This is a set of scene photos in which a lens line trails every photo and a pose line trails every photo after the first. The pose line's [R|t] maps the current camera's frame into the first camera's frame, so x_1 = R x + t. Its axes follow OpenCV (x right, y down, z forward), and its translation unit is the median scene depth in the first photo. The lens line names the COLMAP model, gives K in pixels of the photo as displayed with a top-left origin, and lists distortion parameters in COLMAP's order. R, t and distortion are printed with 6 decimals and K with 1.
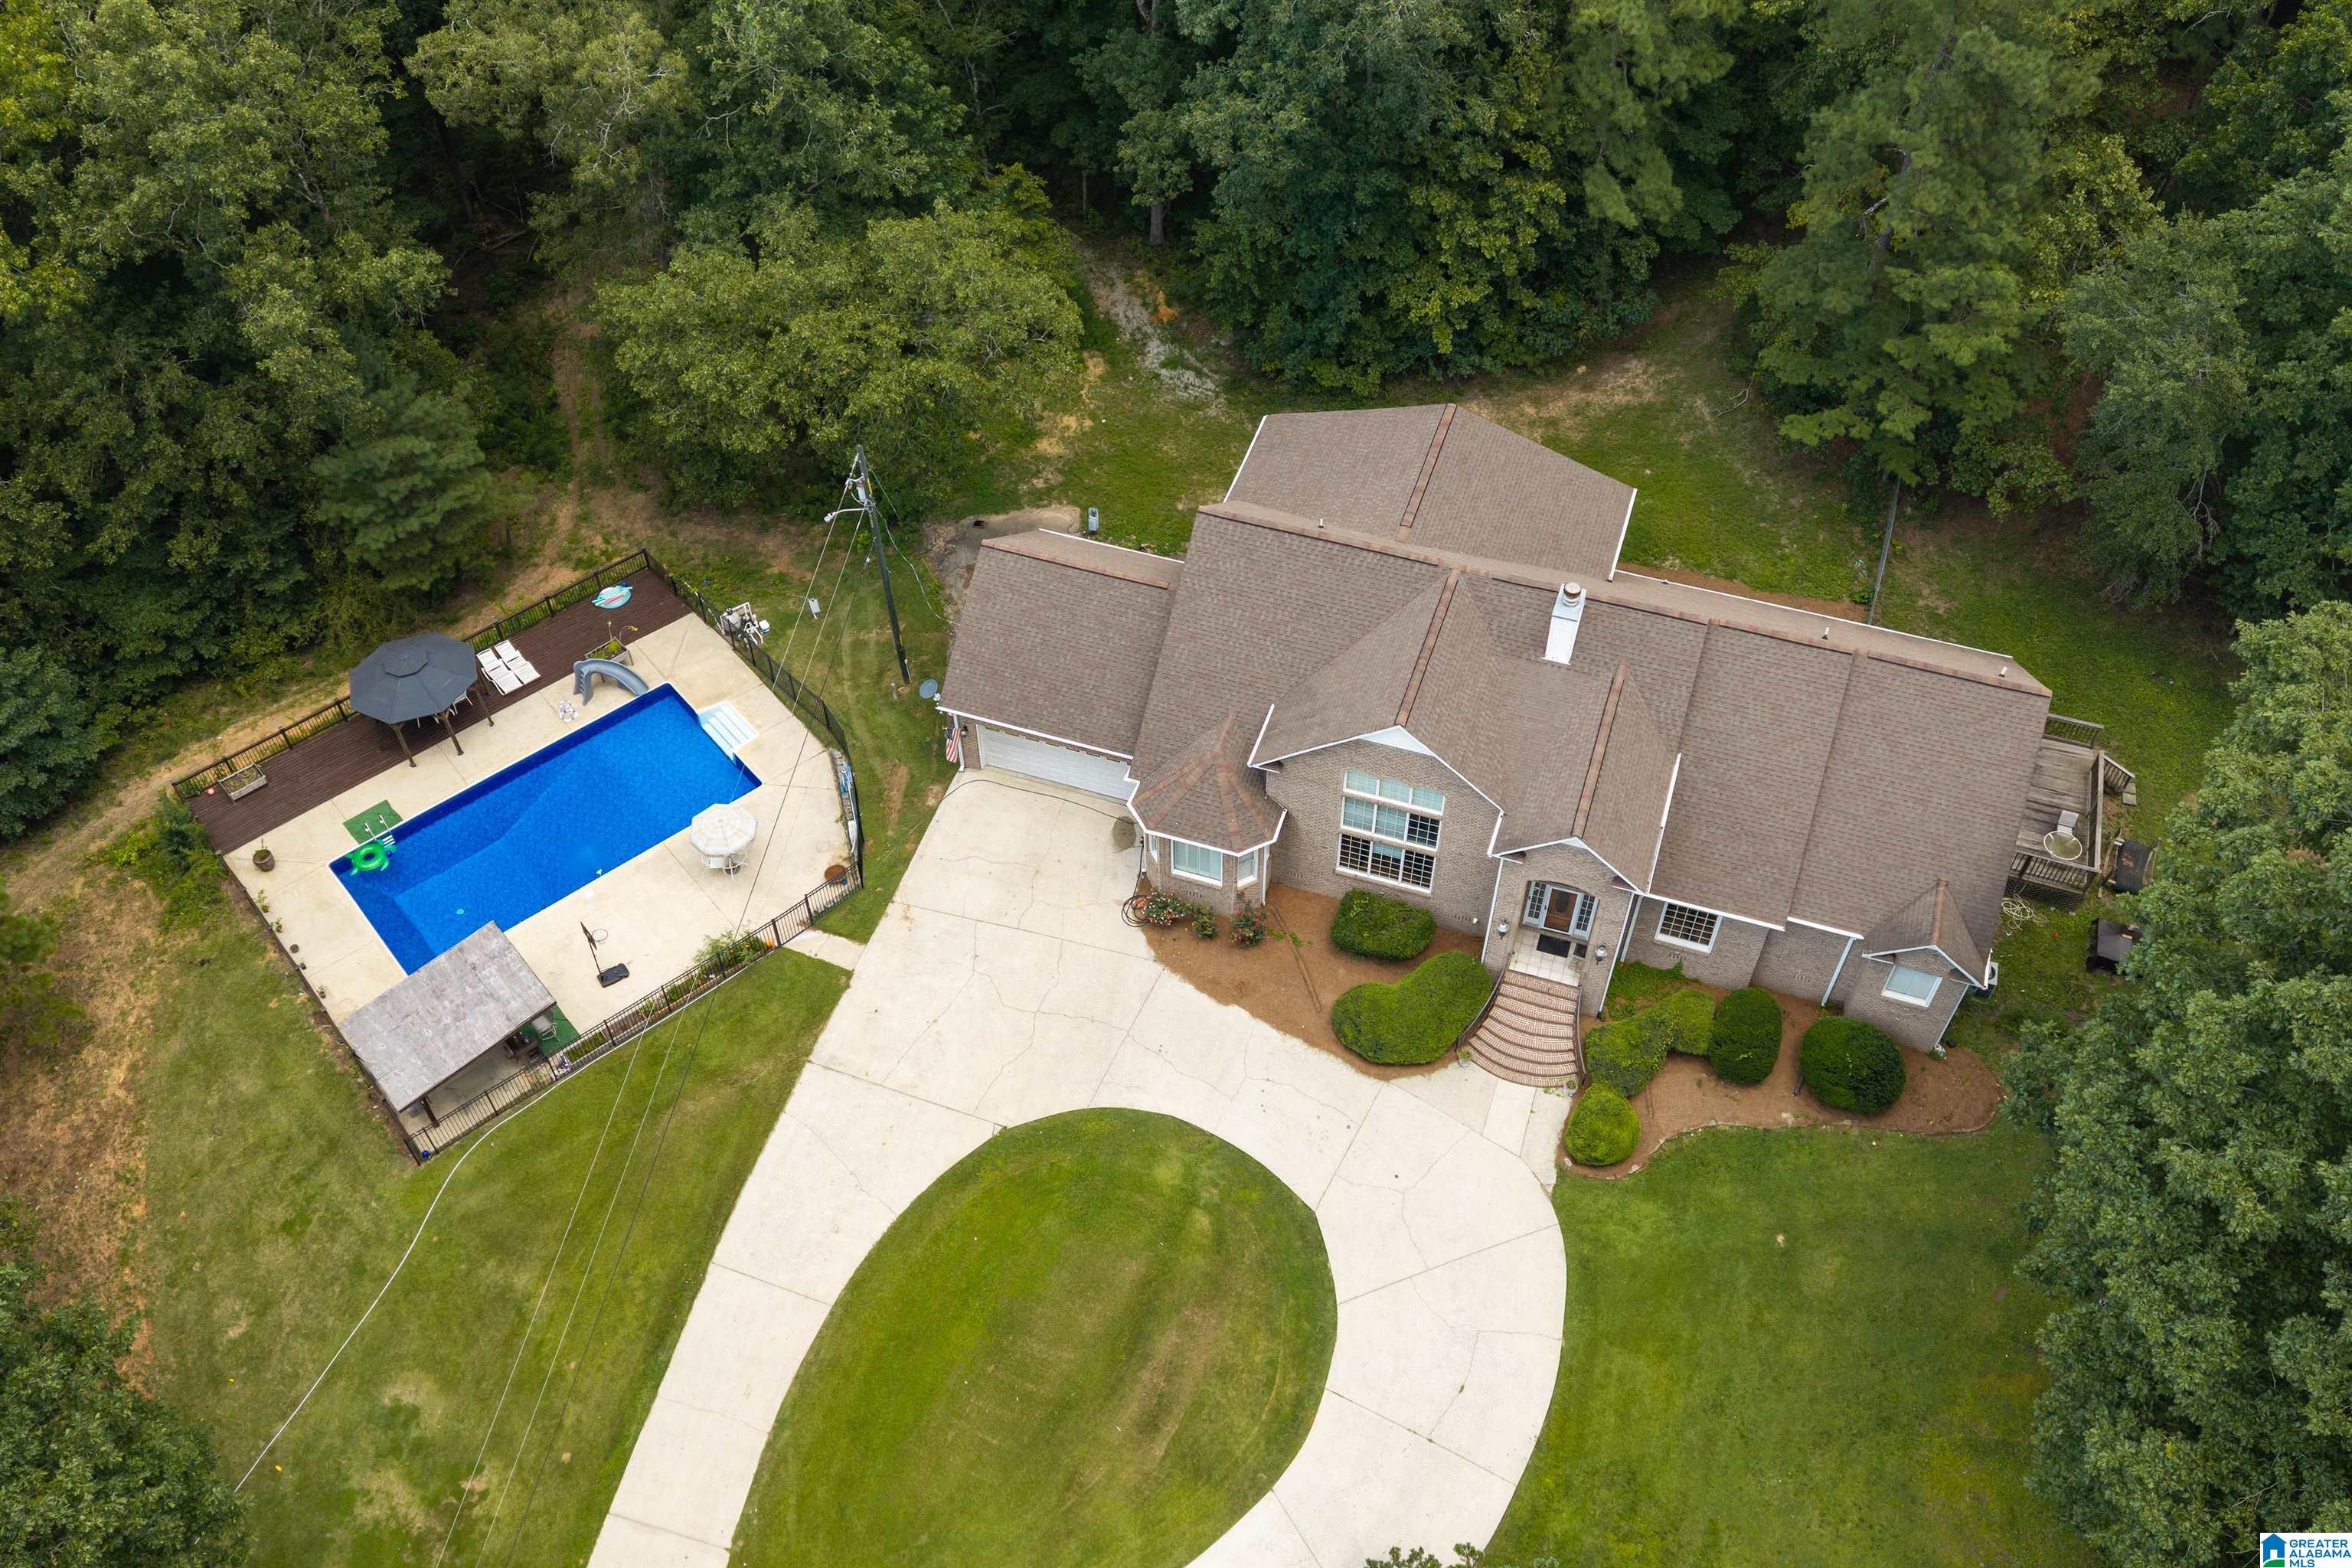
lens RADIAL K [[1970.7, 0, 1169.6], [0, 1970.7, 780.7], [0, 0, 1]] dist [0.024562, -0.032591]
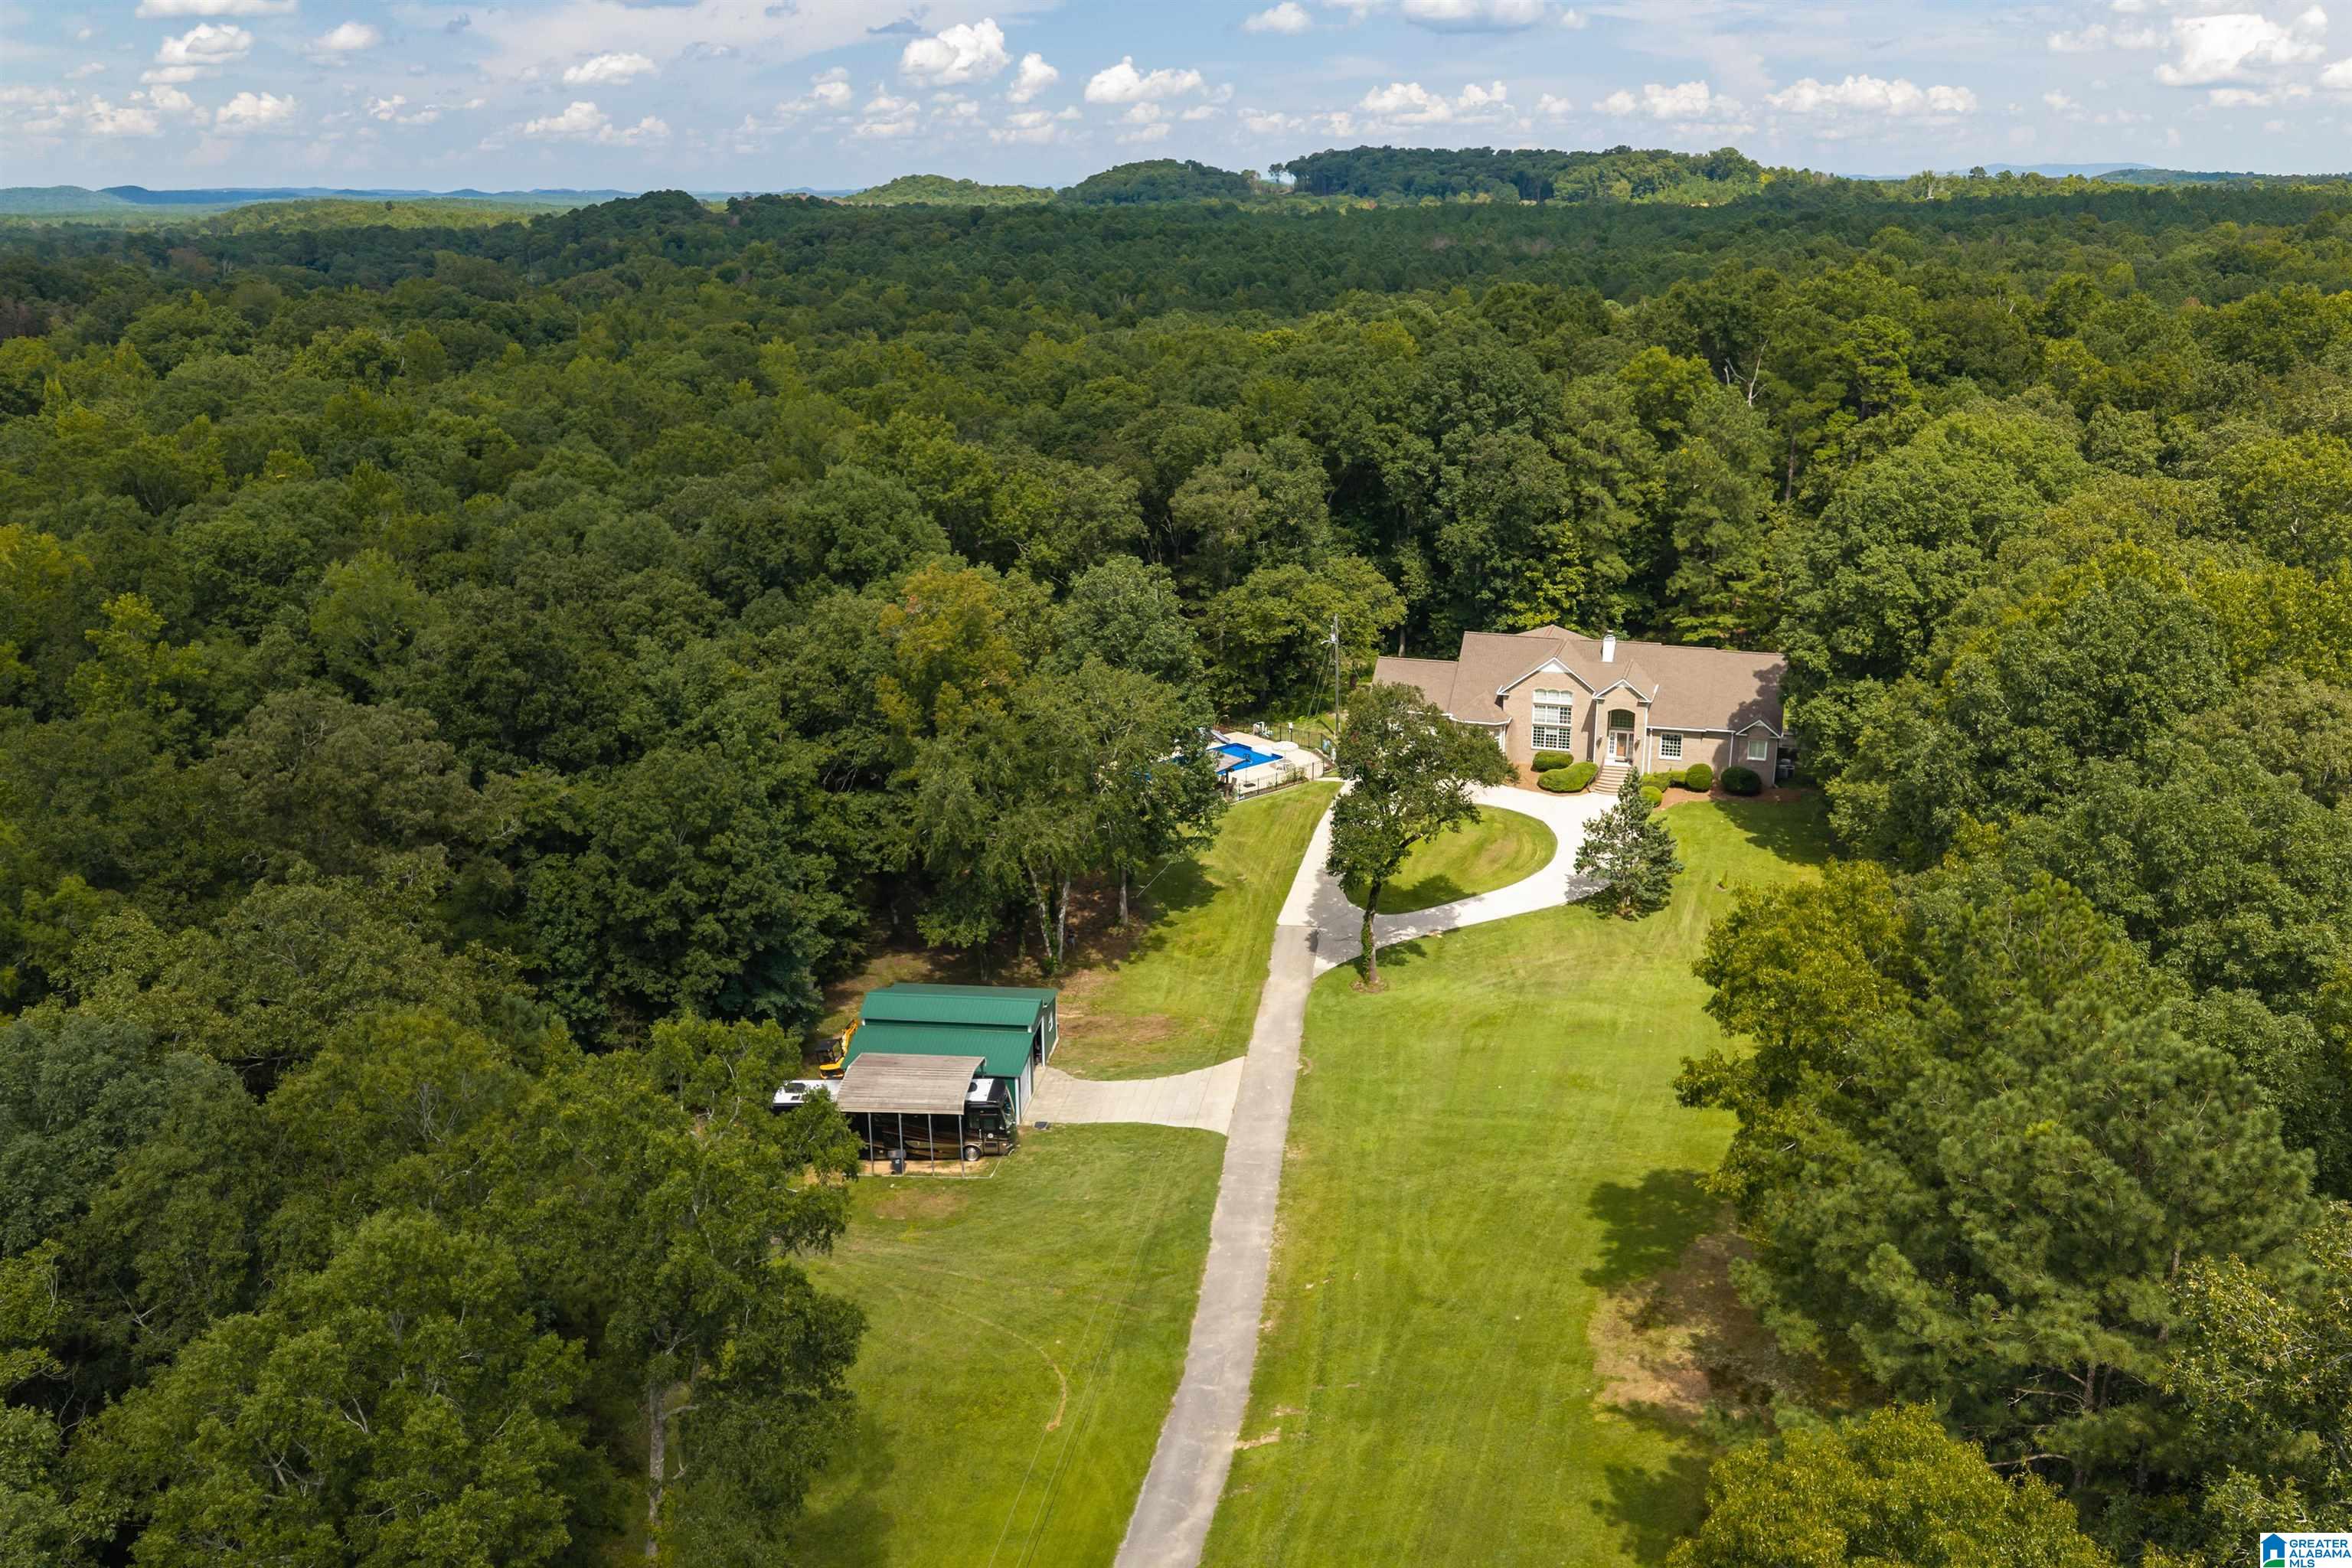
lens RADIAL K [[1970.7, 0, 1173.0], [0, 1970.7, 794.3], [0, 0, 1]] dist [0.024562, -0.032591]
pose [[0.999819, -0.004648, 0.018459, -0.430680], [0.013611, 0.852466, -0.522606, 1.437243], [-0.013307, 0.522762, 0.852375, -1.147749]]
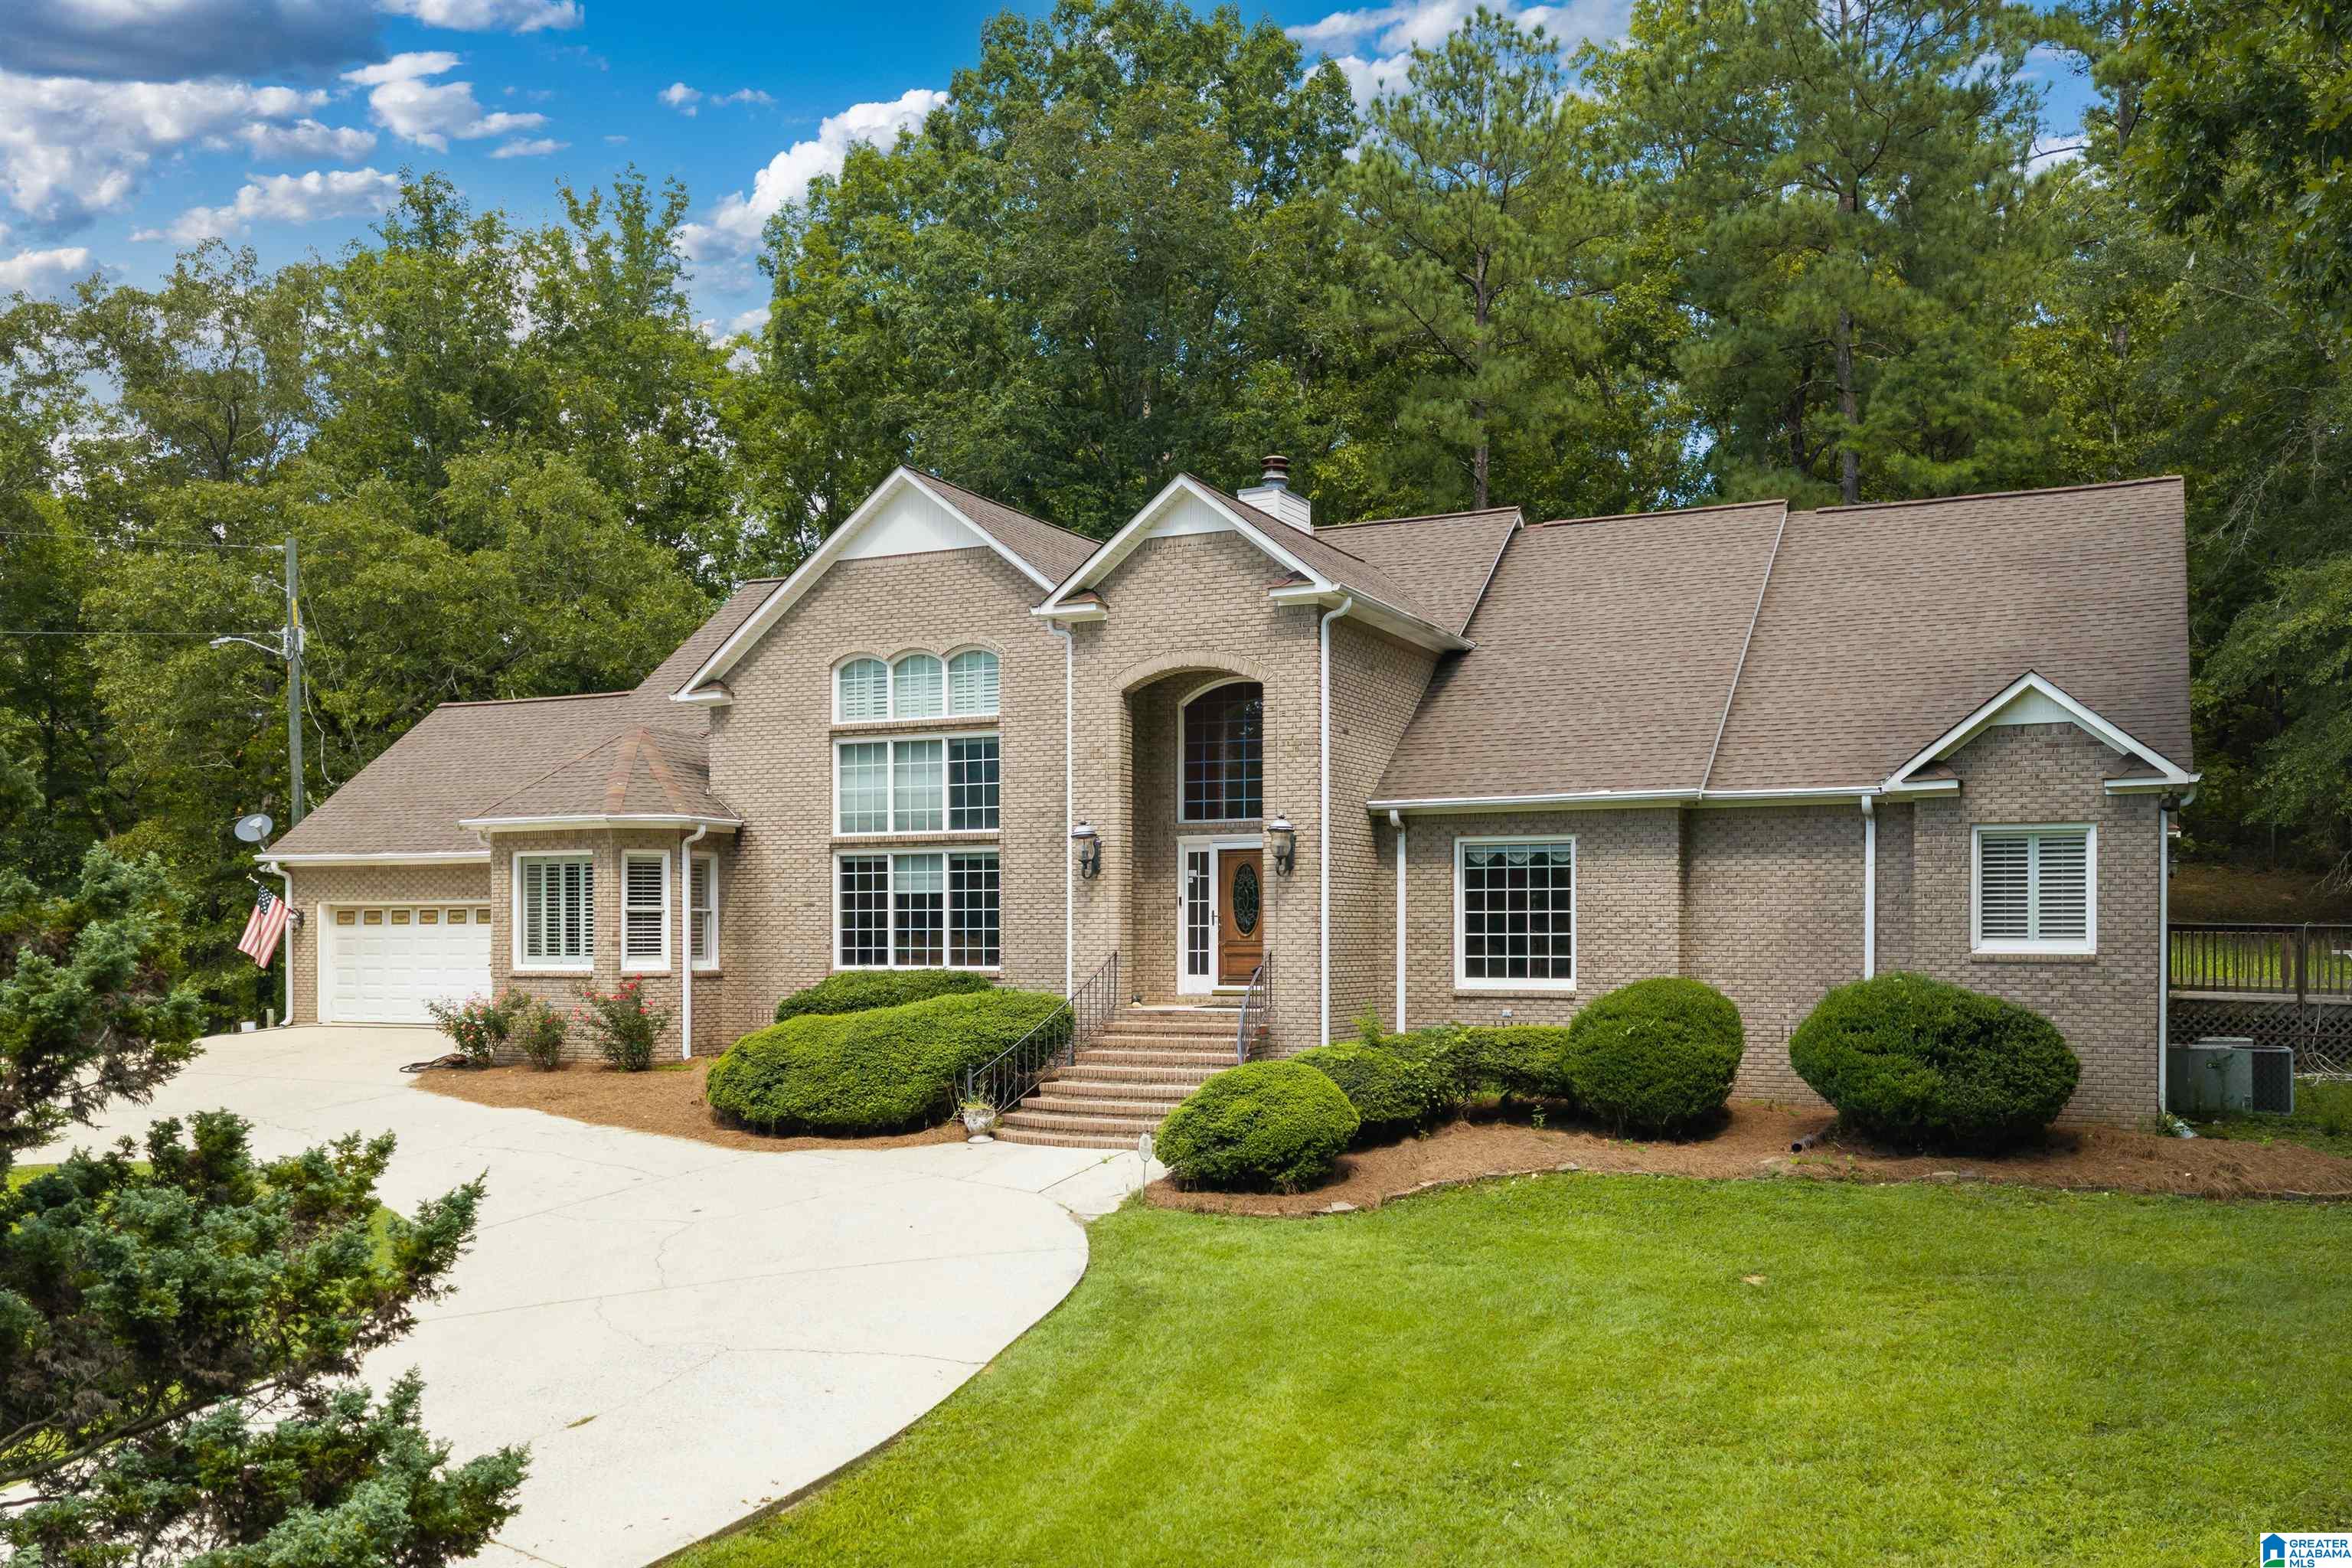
lens RADIAL K [[1970.7, 0, 1195.2], [0, 1970.7, 901.3], [0, 0, 1]] dist [0.024562, -0.032591]
pose [[0.993450, 0.001874, -0.114248, 0.233303], [-0.088520, 0.644868, -0.759151, 0.405550], [0.072253, 0.764292, 0.640810, 0.681809]]
